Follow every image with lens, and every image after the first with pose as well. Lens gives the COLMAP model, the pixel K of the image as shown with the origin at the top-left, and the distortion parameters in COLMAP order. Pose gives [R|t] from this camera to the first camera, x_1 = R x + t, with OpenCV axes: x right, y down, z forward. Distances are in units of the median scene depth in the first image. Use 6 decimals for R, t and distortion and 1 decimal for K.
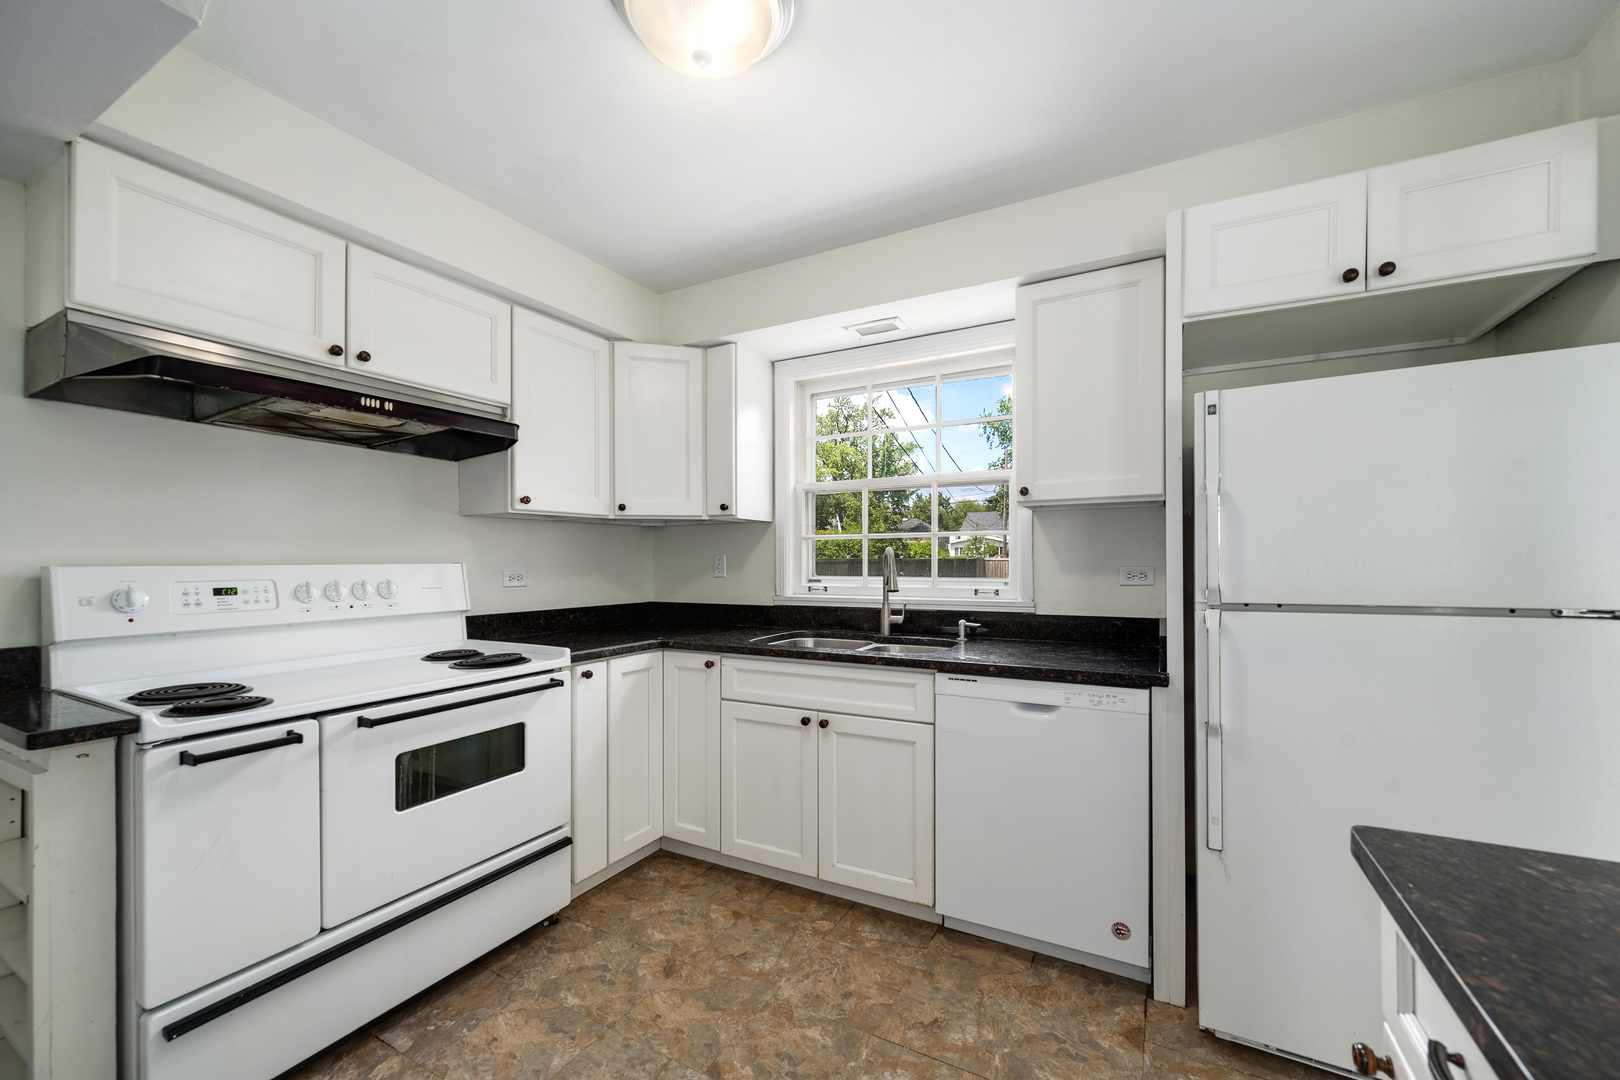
lens RADIAL K [[637.5, 0, 816.8], [0, 637.5, 556.1], [0, 0, 1]] dist [-0.000337, -0.000145]
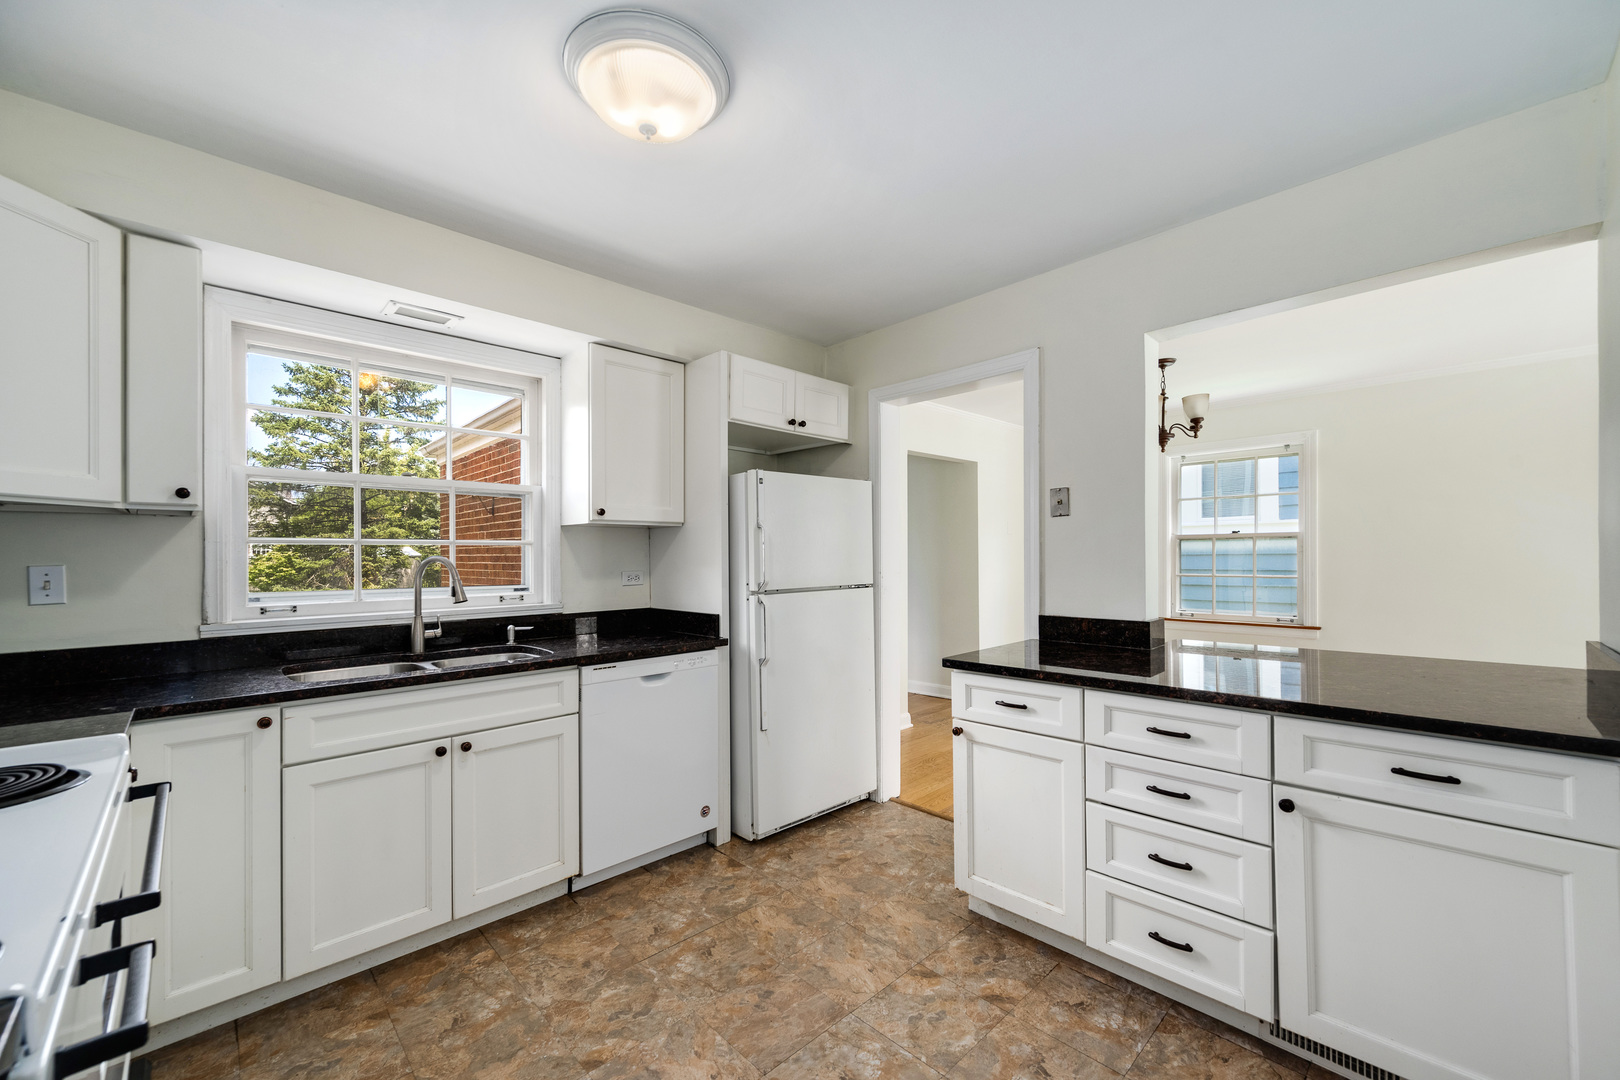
lens RADIAL K [[637.5, 0, 816.8], [0, 637.5, 556.1], [0, 0, 1]] dist [-0.000337, -0.000145]
pose [[0.302054, 0.004875, 0.953278, -0.721341], [0.002212, 0.999981, -0.005815, -0.008326], [-0.953288, 0.003865, 0.302037, 0.231505]]
